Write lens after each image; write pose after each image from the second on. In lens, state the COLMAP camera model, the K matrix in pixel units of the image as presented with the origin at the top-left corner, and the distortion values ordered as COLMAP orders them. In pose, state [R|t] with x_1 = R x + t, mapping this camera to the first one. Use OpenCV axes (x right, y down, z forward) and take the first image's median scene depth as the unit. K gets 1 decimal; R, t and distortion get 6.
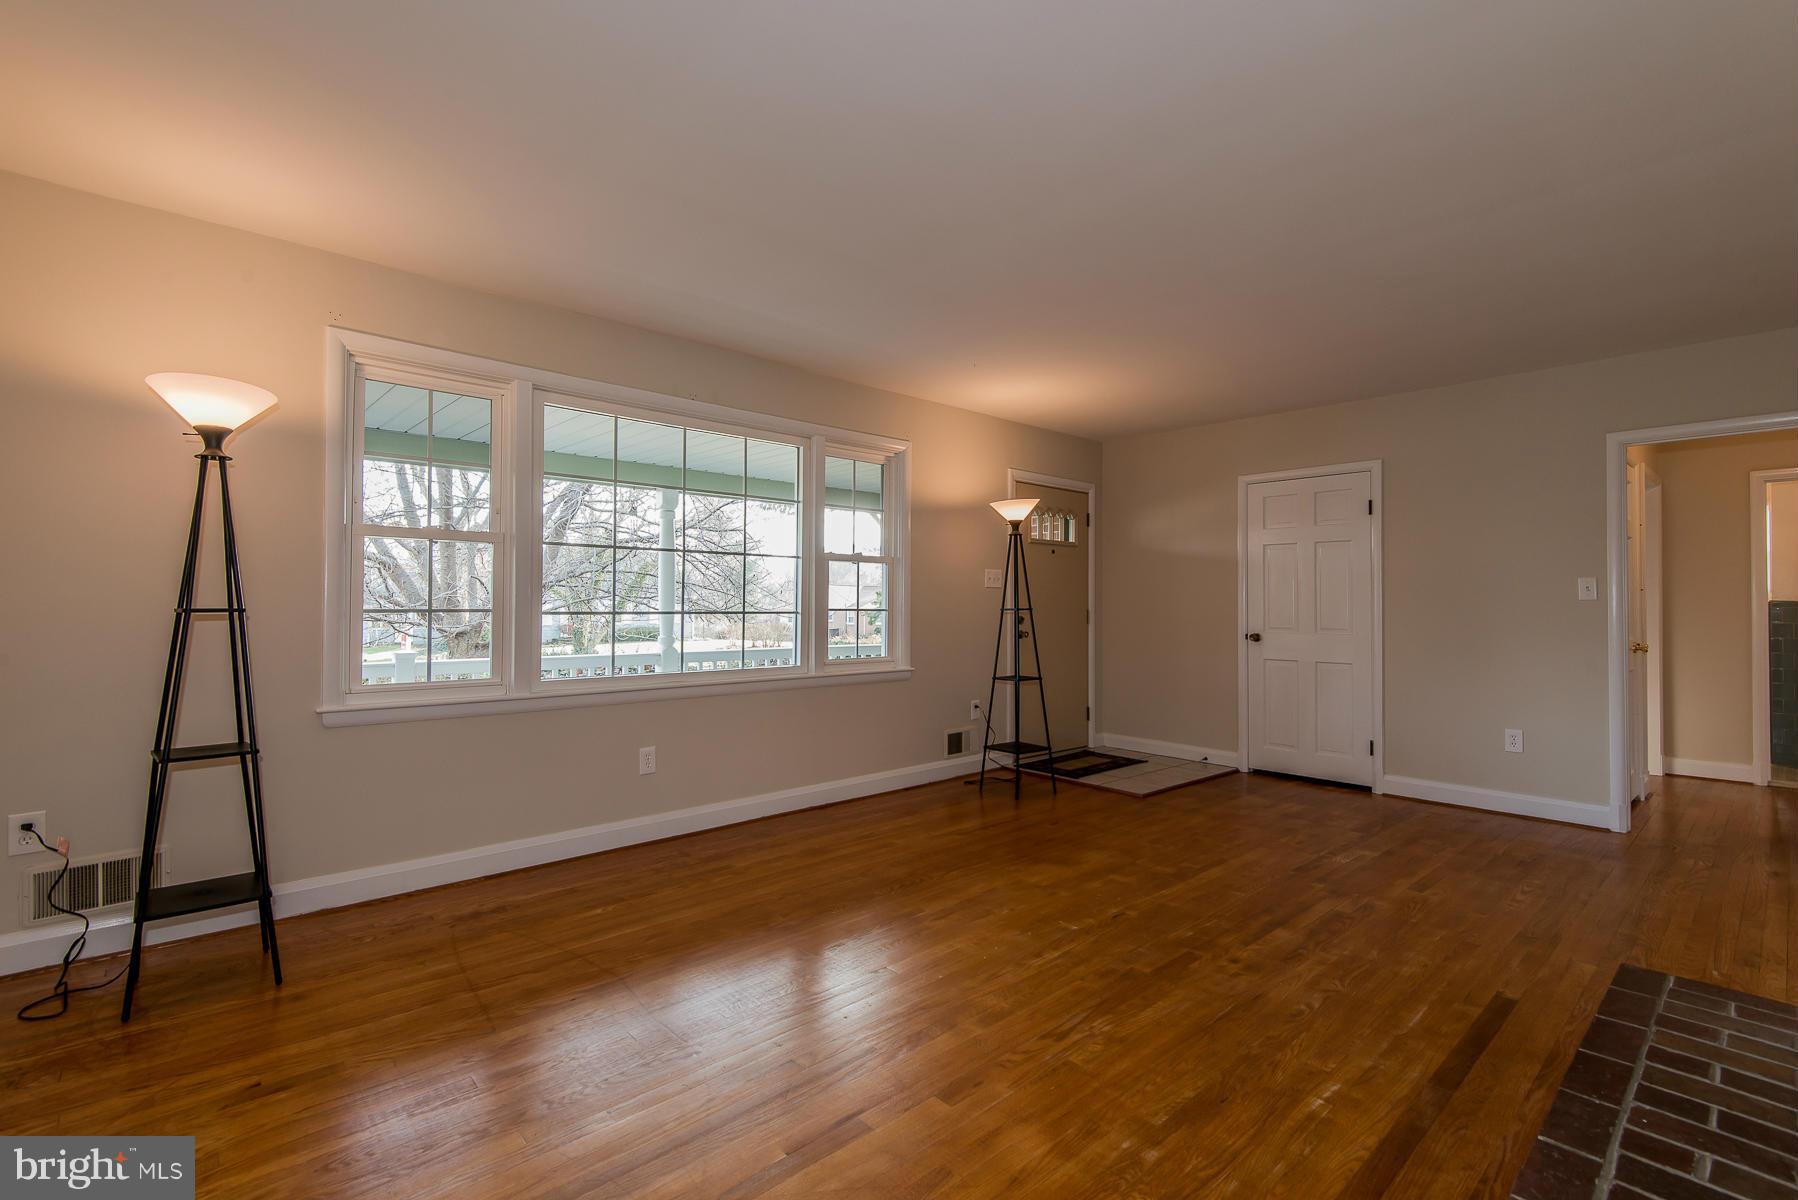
lens RADIAL K [[821.1, 0, 899.0], [0, 821.1, 600.0], [0, 0, 1]] dist [0.002413, 0.000319]
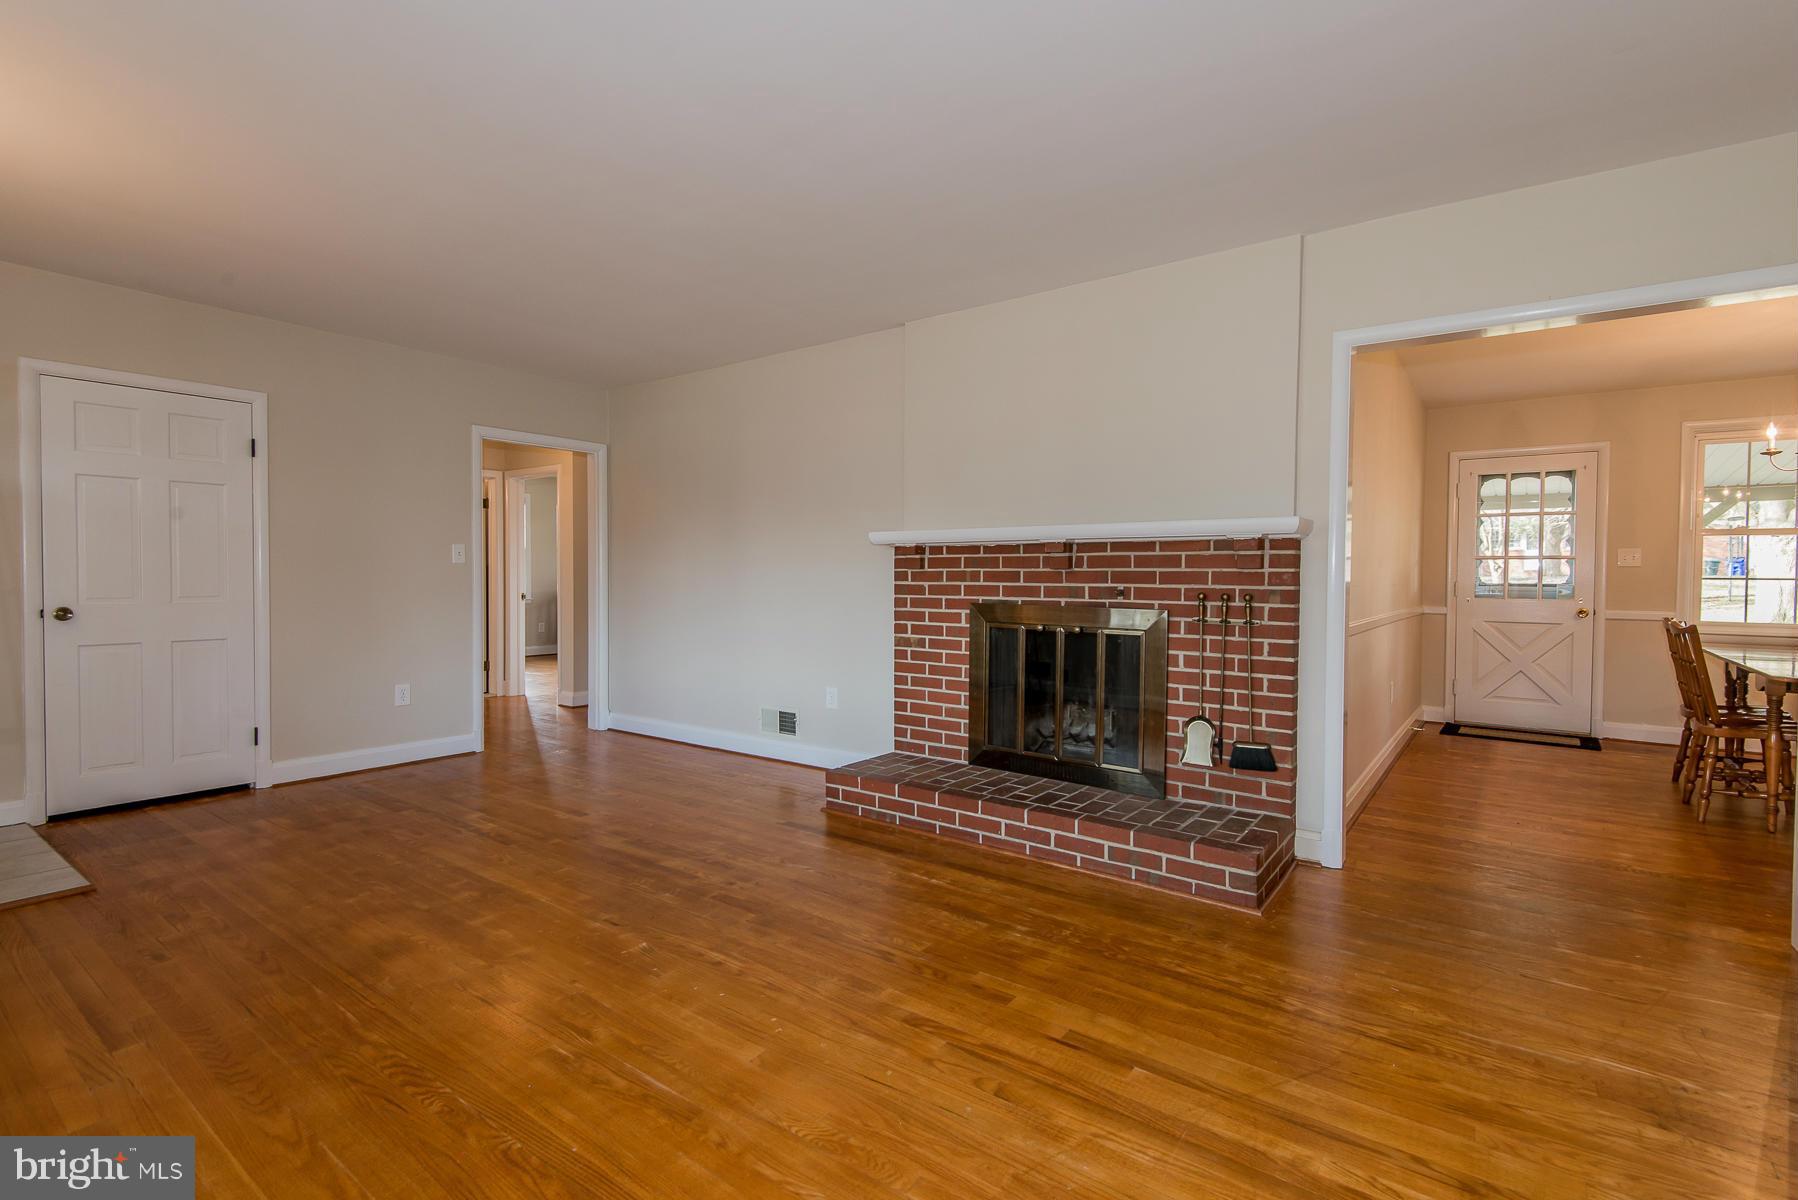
lens RADIAL K [[823.7, 0, 910.0], [0, 823.7, 591.3], [0, 0, 1]] dist [0.042719, -0.023589]
pose [[-0.209449, -0.025928, 0.977476, -0.630117], [-0.014496, 0.999621, 0.023409, 0.003840], [-0.977712, -0.009267, -0.209745, 0.836174]]
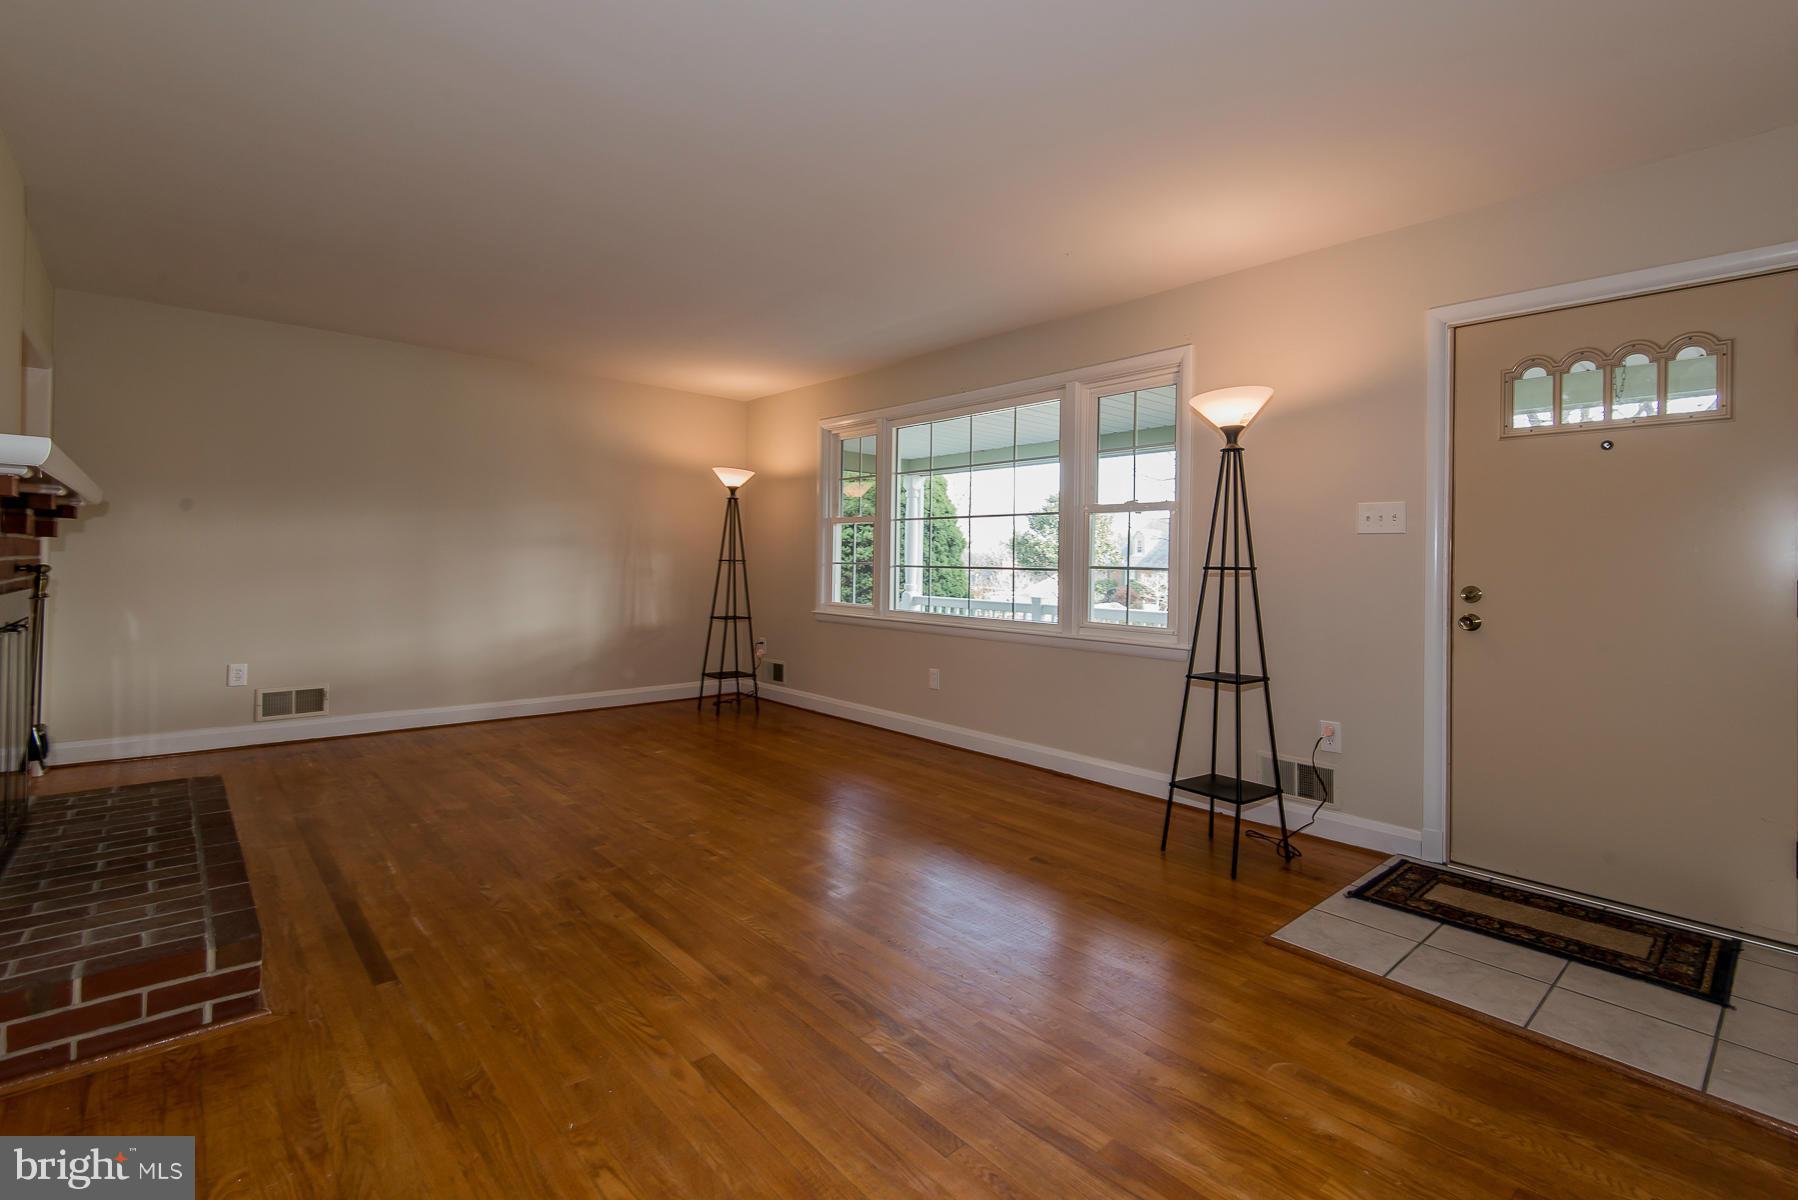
lens RADIAL K [[804.3, 0, 897.6], [0, 804.3, 569.9], [0, 0, 1]] dist [0.025940, -0.011949]
pose [[-0.009949, 0.006903, -0.999927, 1.232289], [-0.007422, 0.999948, 0.006977, 0.014761], [0.999923, 0.007491, -0.009897, 1.188852]]
